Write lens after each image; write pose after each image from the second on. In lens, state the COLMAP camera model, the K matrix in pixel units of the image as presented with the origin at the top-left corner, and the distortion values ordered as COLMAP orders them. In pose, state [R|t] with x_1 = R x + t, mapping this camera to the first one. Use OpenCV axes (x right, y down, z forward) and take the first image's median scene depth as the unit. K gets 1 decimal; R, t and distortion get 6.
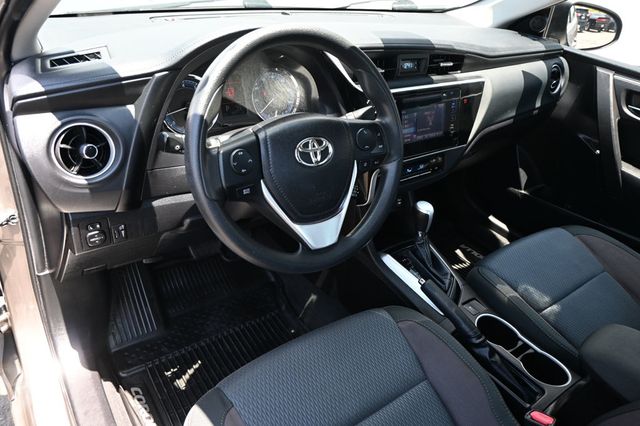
lens RADIAL K [[457.9, 0, 320.0], [0, 457.9, 213.0], [0, 0, 1]] dist [-0.006289, -0.004253]
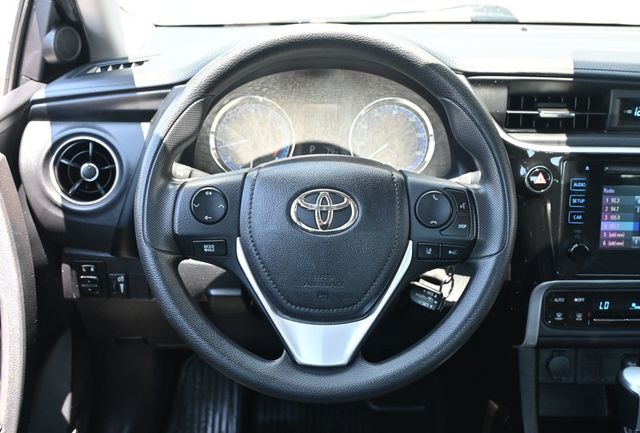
lens RADIAL K [[783.0, 0, 320.0], [0, 783.0, 216.5], [0, 0, 1]] dist [-0.019412, -0.020339]
pose [[0.815354, 0.135892, -0.562789, 0.419738], [-0.245593, 0.961454, -0.123656, 0.008216], [0.524292, 0.239040, 0.817299, 0.066378]]
